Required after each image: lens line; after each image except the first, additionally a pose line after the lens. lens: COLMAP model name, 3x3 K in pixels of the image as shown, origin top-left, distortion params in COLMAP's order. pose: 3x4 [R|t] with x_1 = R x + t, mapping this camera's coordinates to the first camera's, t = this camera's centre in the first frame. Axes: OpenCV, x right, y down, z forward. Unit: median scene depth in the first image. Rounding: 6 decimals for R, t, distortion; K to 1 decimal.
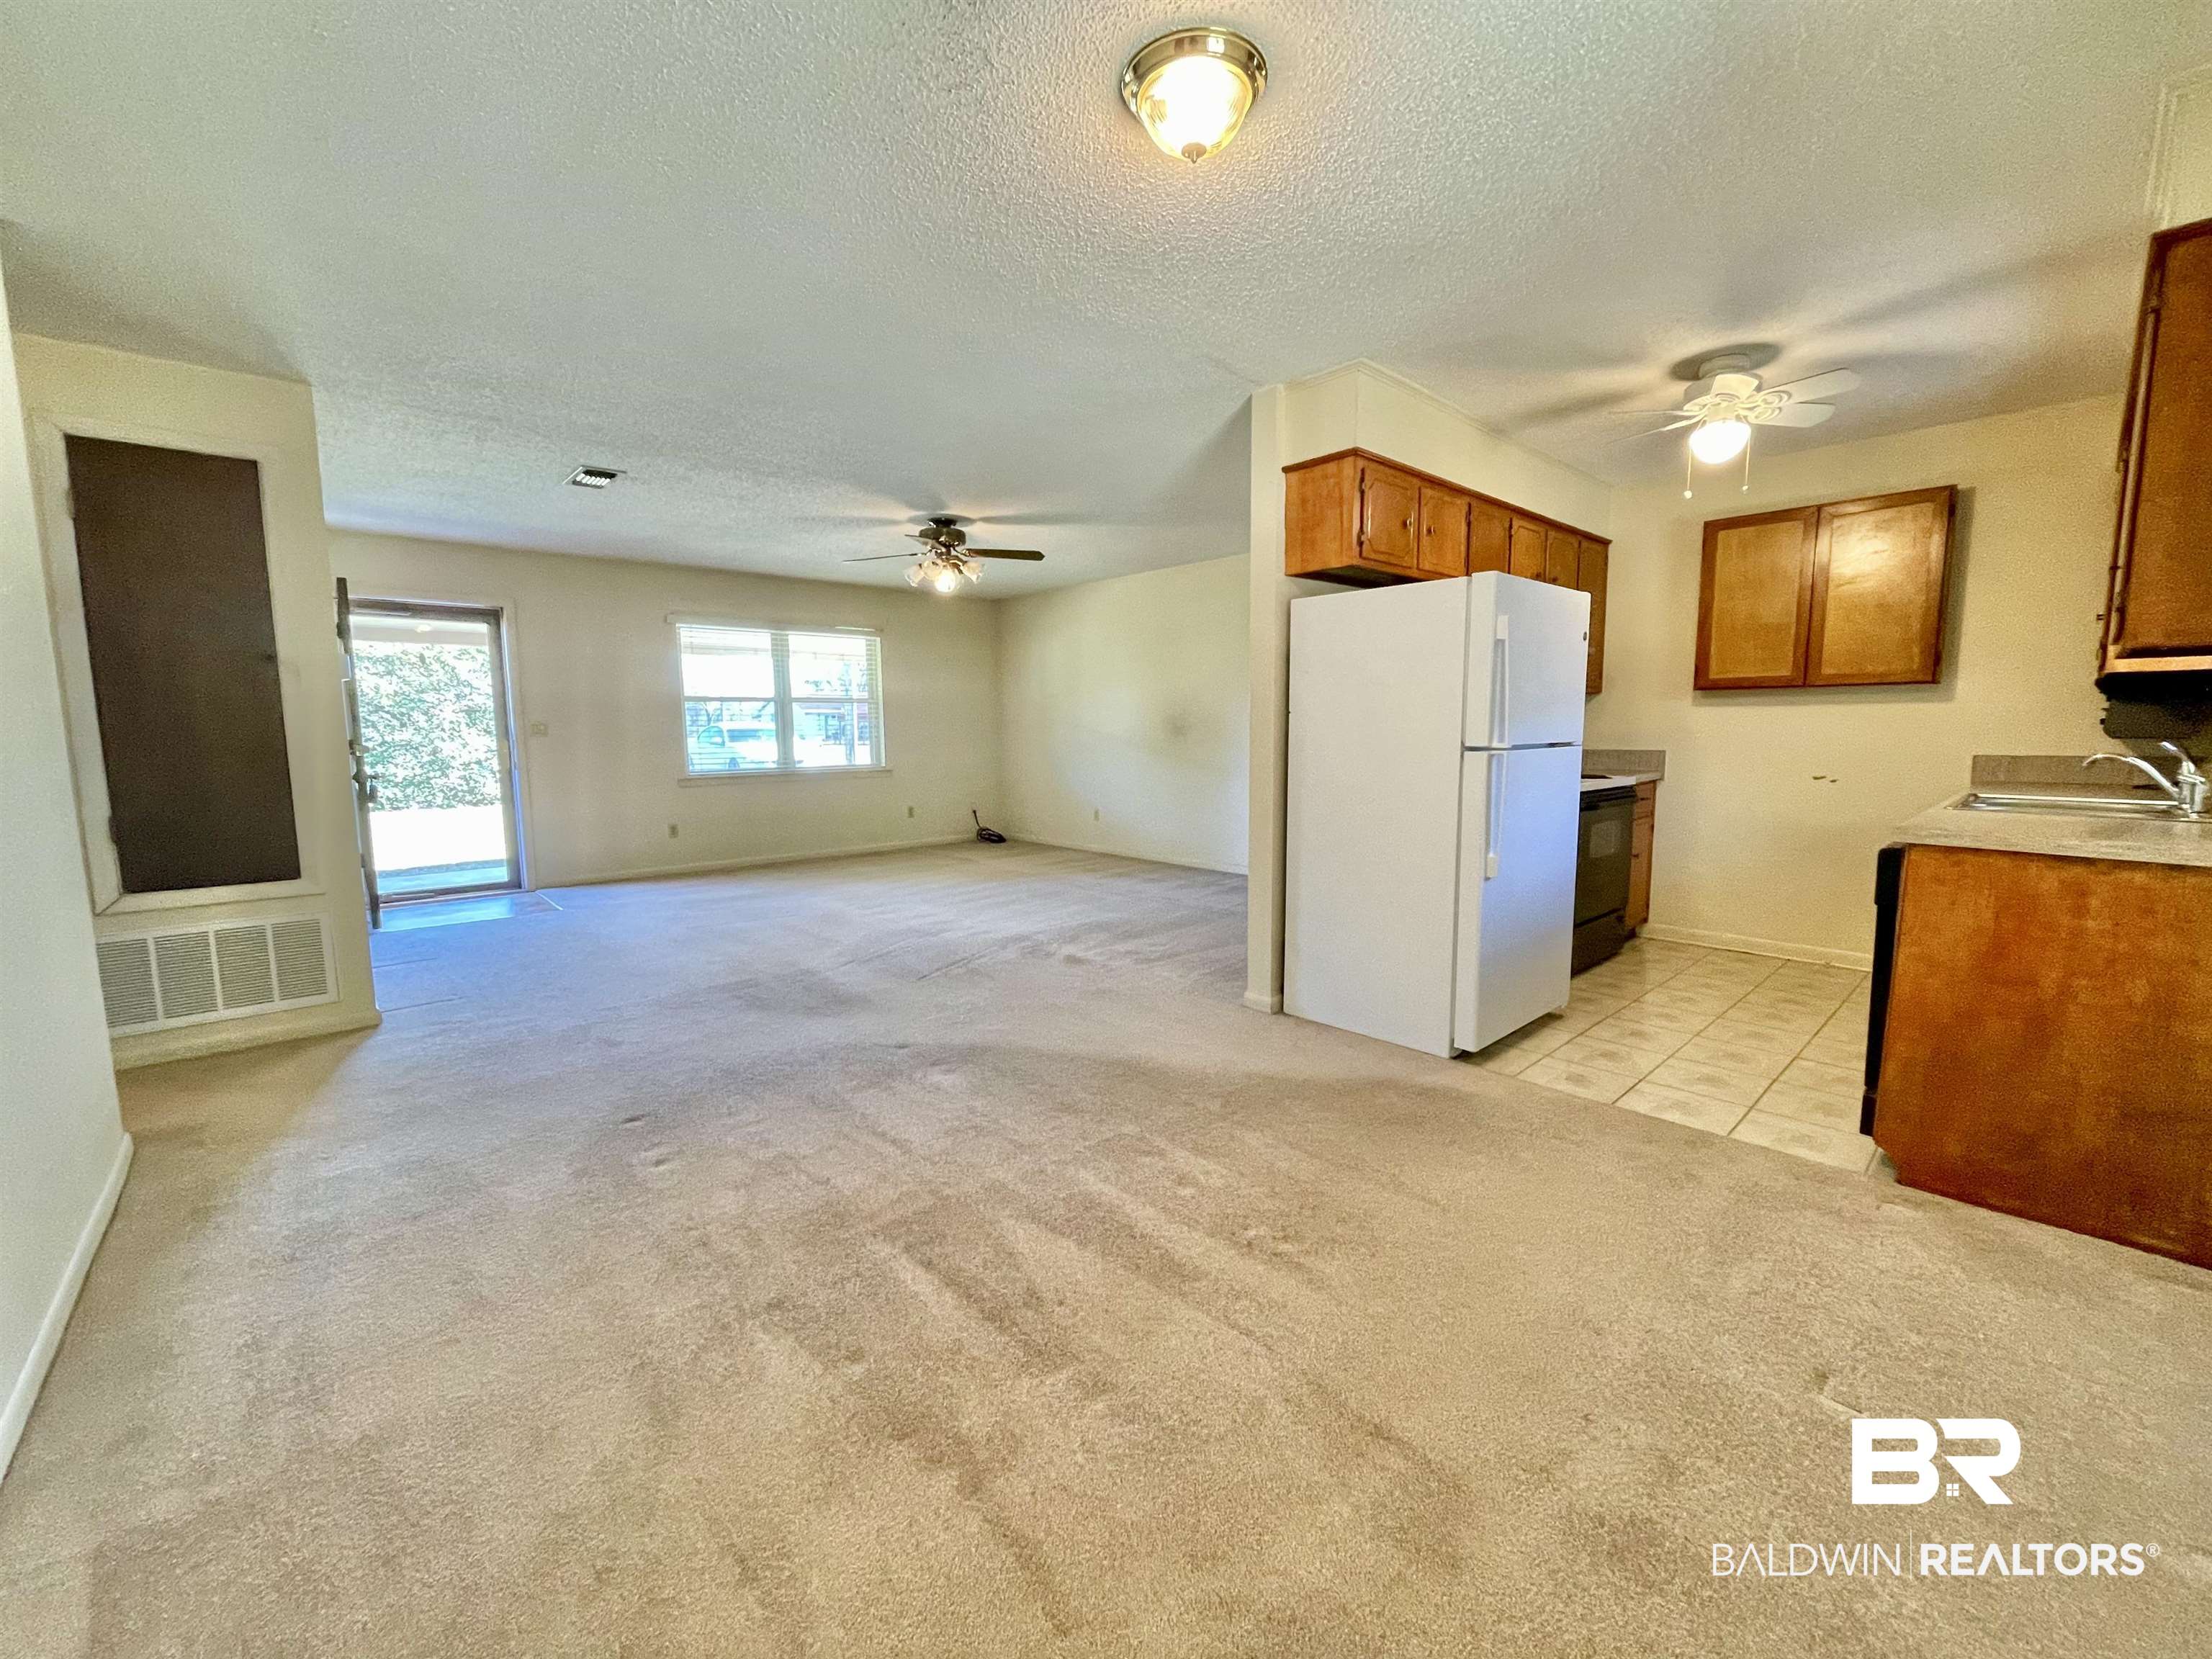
lens RADIAL K [[896.1, 0, 1104.0], [0, 896.1, 826.5], [0, 0, 1]] dist [-0.000304, -0.001236]
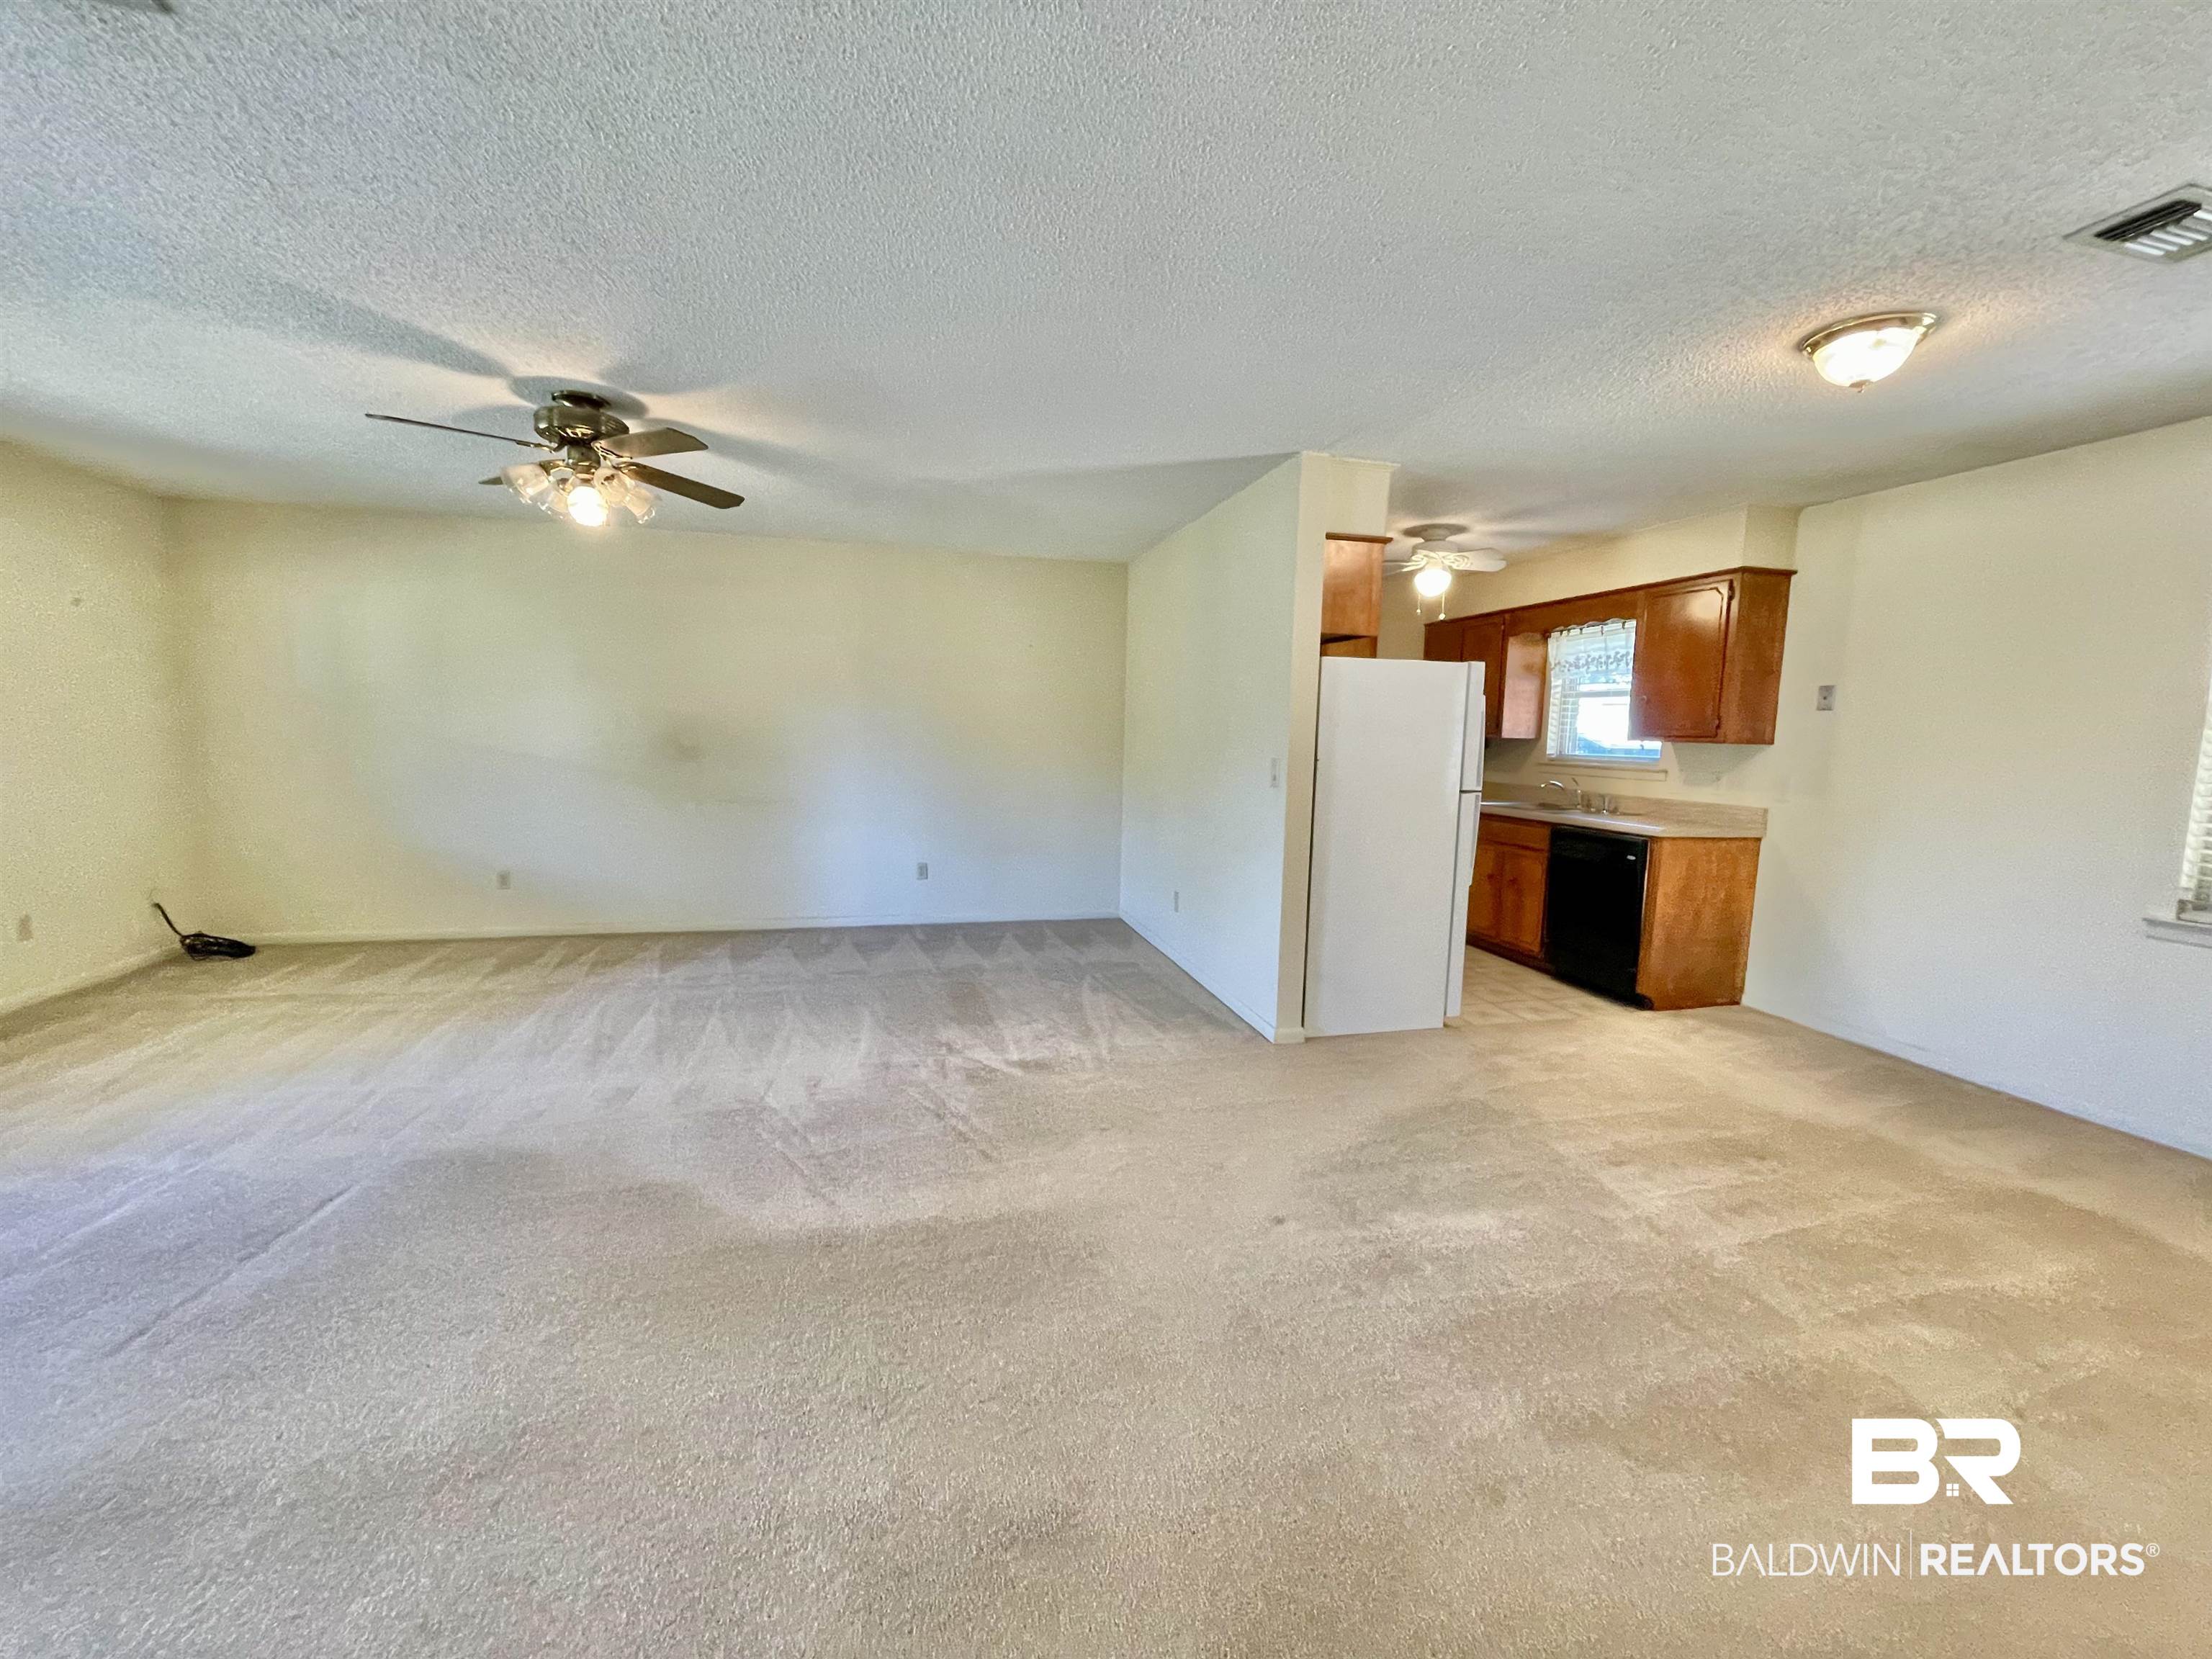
lens RADIAL K [[896.1, 0, 1101.0], [0, 896.1, 825.0], [0, 0, 1]] dist [-0.000304, -0.001236]
pose [[0.463931, -0.079302, 0.882315, -1.003240], [0.074316, 0.995958, 0.050440, -0.142210], [-0.882749, 0.042170, 0.467949, 0.840089]]
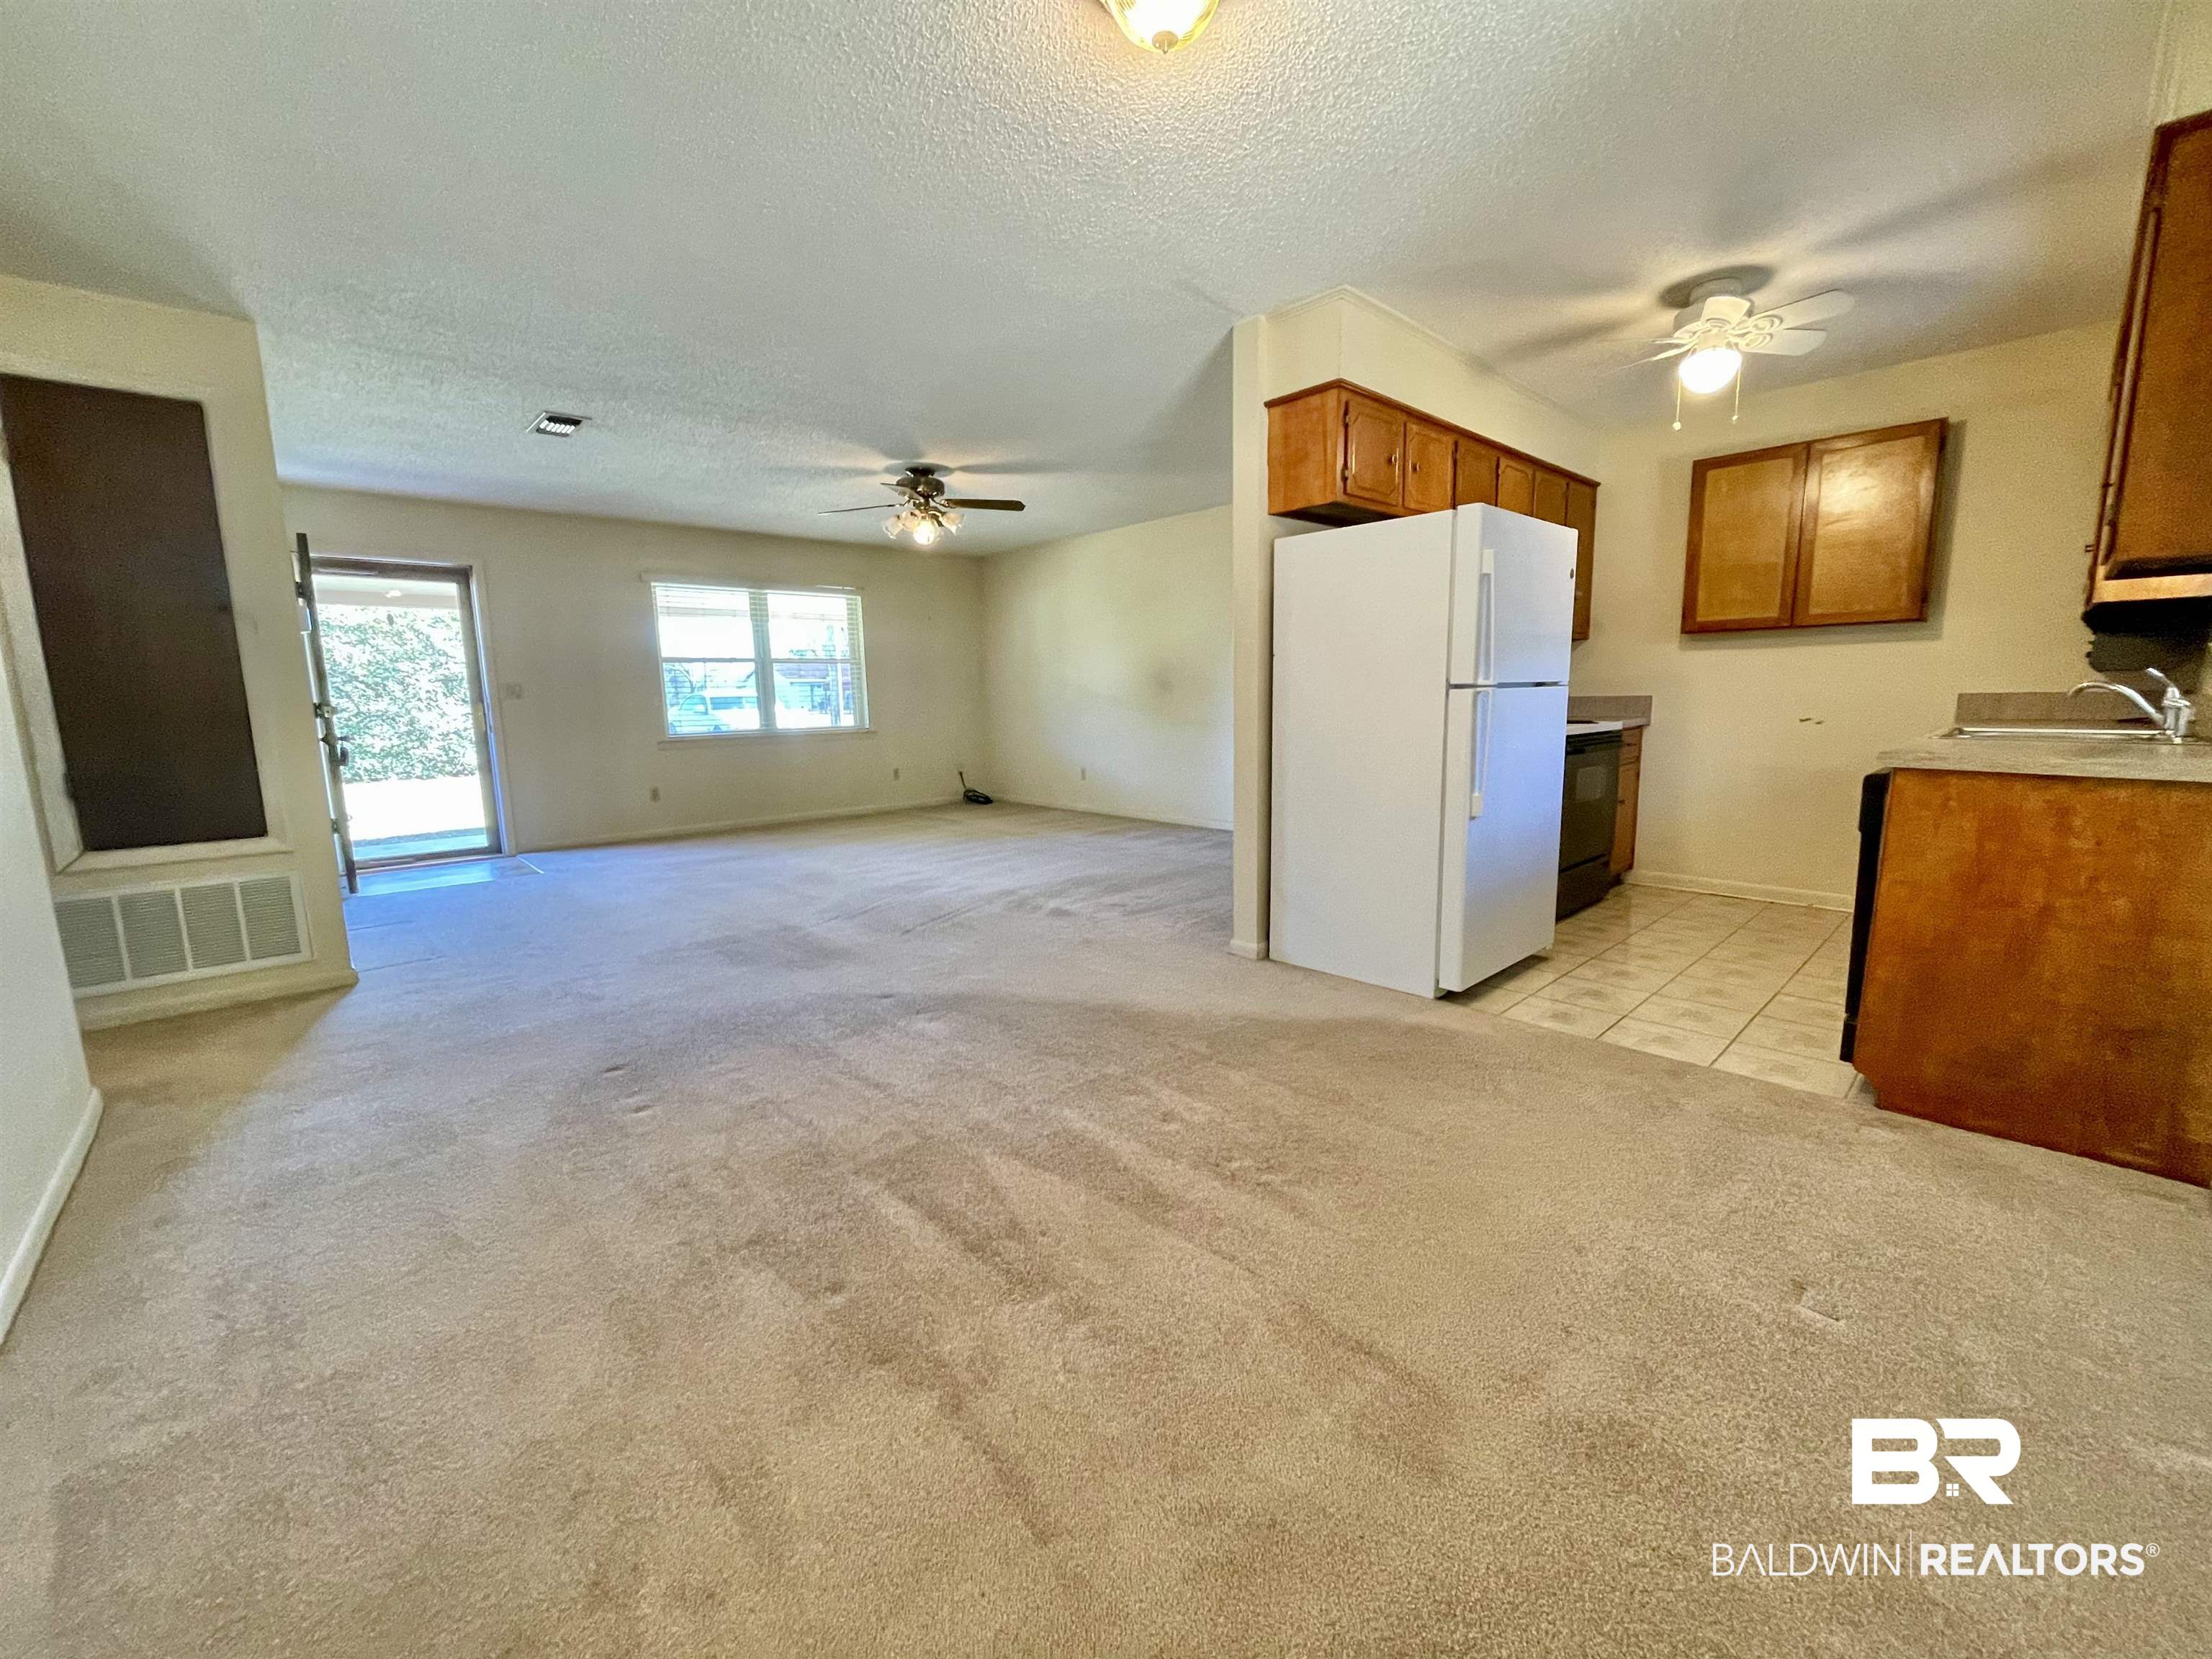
lens RADIAL K [[896.1, 0, 1104.5], [0, 896.1, 827.4], [0, 0, 1]] dist [-0.000304, -0.001236]
pose [[0.999854, -0.012795, 0.011324, 0.008486], [0.012377, 0.999266, 0.036242, 0.027329], [-0.011780, -0.036097, 0.999279, 0.011760]]
